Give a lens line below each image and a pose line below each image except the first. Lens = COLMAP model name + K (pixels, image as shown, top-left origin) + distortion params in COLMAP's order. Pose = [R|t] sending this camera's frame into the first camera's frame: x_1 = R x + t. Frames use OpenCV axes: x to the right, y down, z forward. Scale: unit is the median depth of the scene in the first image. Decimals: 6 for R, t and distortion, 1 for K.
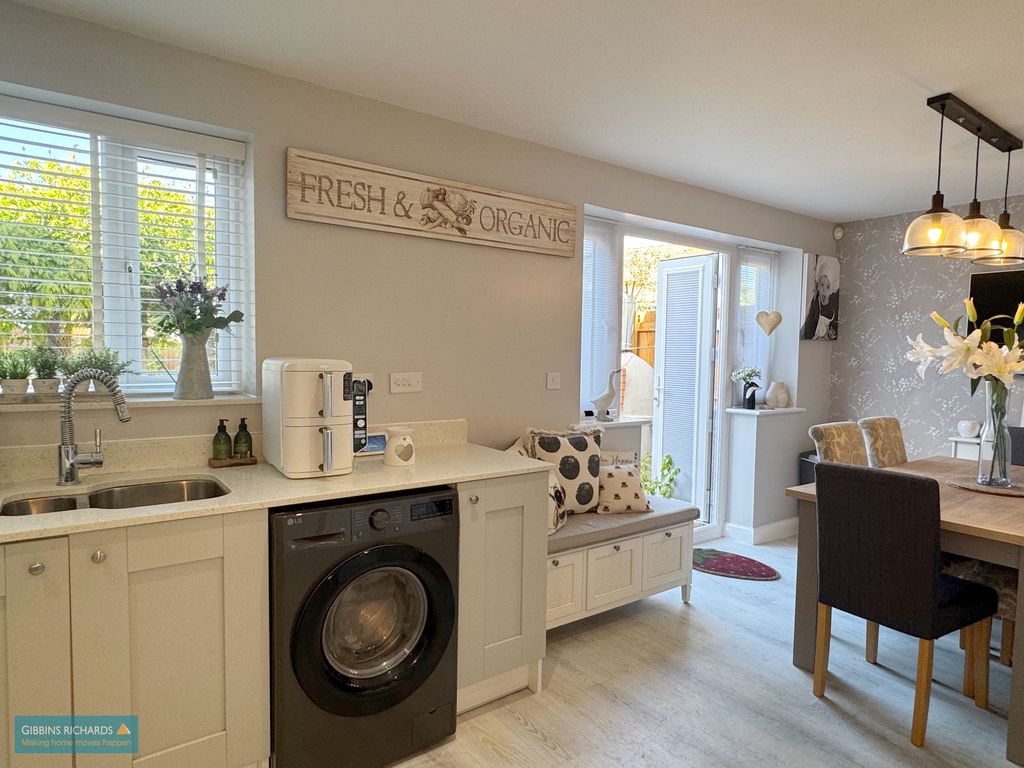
lens RADIAL K [[610.7, 0, 515.6], [0, 610.7, 383.3], [0, 0, 1]] dist [0.001761, -0.002998]
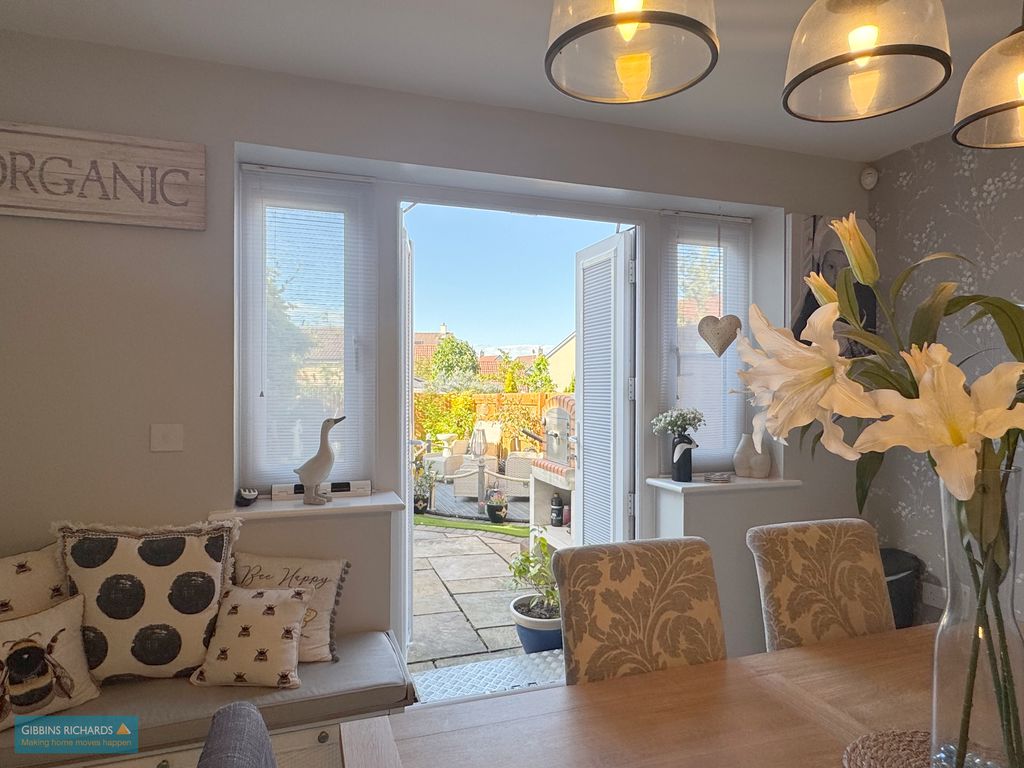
lens RADIAL K [[610.7, 0, 512.5], [0, 610.7, 382.9], [0, 0, 1]] dist [0.001761, -0.002998]
pose [[0.954935, -0.013974, -0.296486, 0.574648], [-0.003711, 0.998251, -0.059003, -0.023618], [0.296792, 0.057445, 0.953213, 0.545659]]
